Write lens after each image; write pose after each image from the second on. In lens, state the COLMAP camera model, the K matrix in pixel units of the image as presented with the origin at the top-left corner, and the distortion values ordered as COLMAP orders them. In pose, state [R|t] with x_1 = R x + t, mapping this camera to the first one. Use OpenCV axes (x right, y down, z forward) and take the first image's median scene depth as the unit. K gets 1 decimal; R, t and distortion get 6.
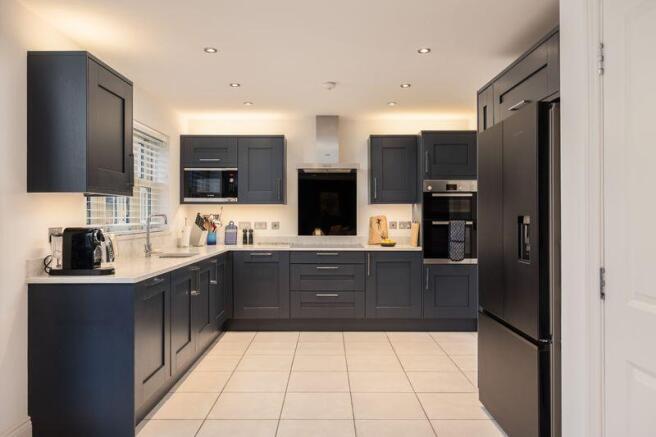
lens RADIAL K [[488.8, 0, 328.0], [0, 488.8, 218.5], [0, 0, 1]] dist [-0.001515, -0.000637]
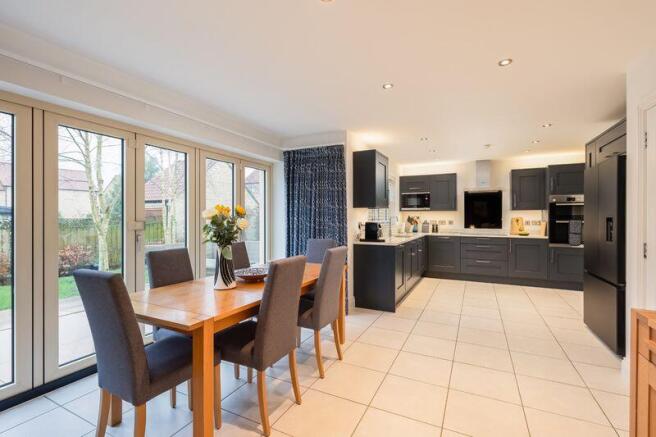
lens RADIAL K [[298.8, 0, 328.0], [0, 298.8, 218.5], [0, 0, 1]] dist [-0.003048, -0.000010]
pose [[0.894419, 0.002339, -0.447223, -0.020773], [-0.002781, 0.999996, -0.000332, 0.000873], [0.447221, 0.001541, 0.894422, -0.222073]]
